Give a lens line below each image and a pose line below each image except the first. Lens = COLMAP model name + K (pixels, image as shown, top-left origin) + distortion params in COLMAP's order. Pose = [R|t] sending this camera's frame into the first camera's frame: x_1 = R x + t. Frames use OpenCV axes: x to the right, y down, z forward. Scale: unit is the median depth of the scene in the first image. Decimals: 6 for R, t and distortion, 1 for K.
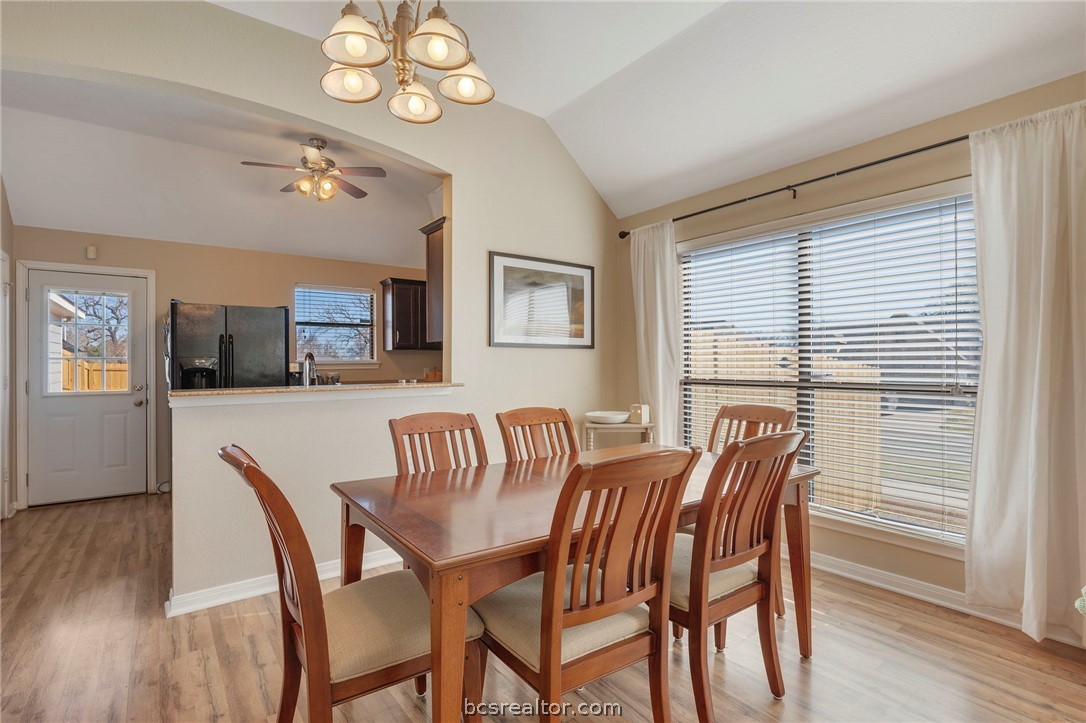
lens RADIAL K [[531.4, 0, 542.3], [0, 531.4, 365.3], [0, 0, 1]] dist [0.002489, 0.000062]
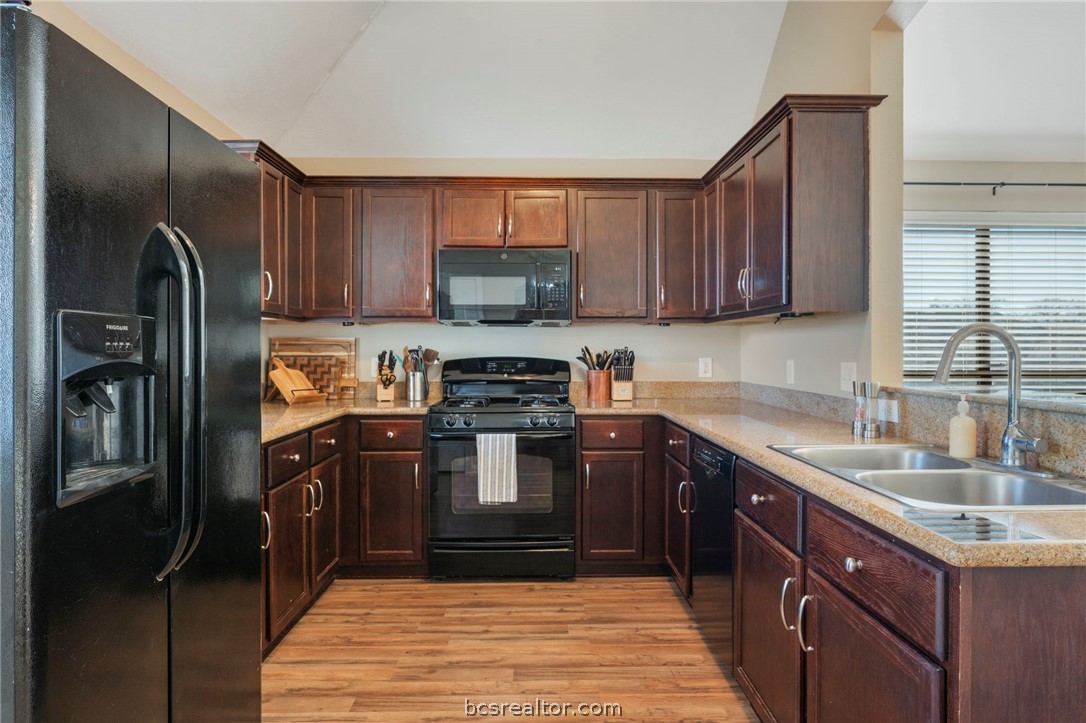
lens RADIAL K [[646.5, 0, 541.4], [0, 646.5, 353.7], [0, 0, 1]] dist [-0.008115, 0.002079]
pose [[0.573164, 0.003047, 0.819435, -0.858505], [-0.001972, 0.999995, -0.002339, 0.001878], [-0.819438, -0.000276, 0.573168, 0.802723]]
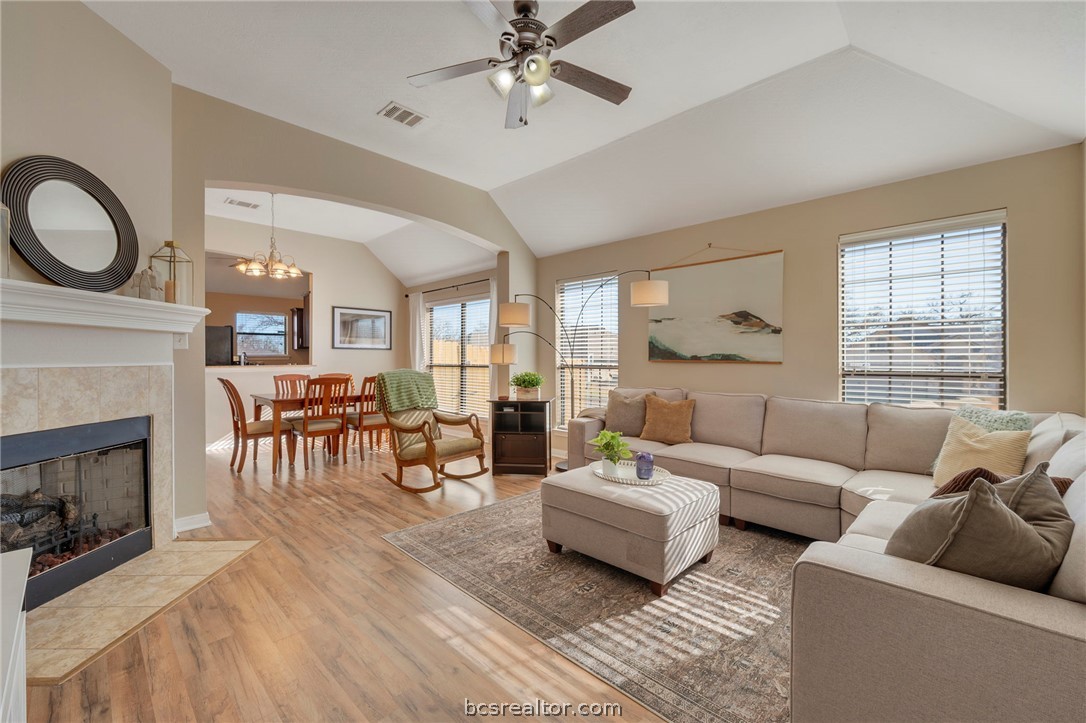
lens RADIAL K [[465.3, 0, 544.1], [0, 465.3, 366.2], [0, 0, 1]] dist [-0.000059, -0.000009]
pose [[0.988300, 0.004572, 0.152453, 0.439731], [-0.006318, 0.999920, 0.010972, 0.008882], [-0.152390, -0.011807, 0.988250, -0.969770]]
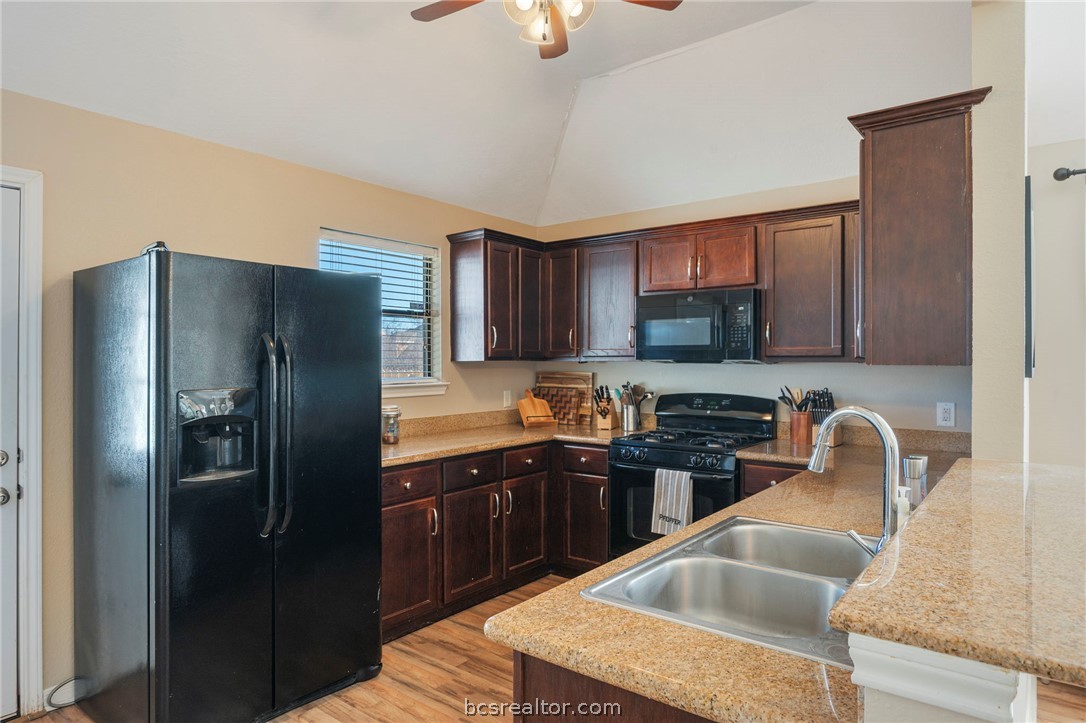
lens RADIAL K [[646.5, 0, 543.4], [0, 646.5, 359.6], [0, 0, 1]] dist [-0.008115, 0.002079]
pose [[0.962739, 0.007731, 0.270320, -0.609637], [-0.006792, 0.999967, -0.004407, -0.041721], [-0.270346, 0.002407, 0.962760, 0.517427]]
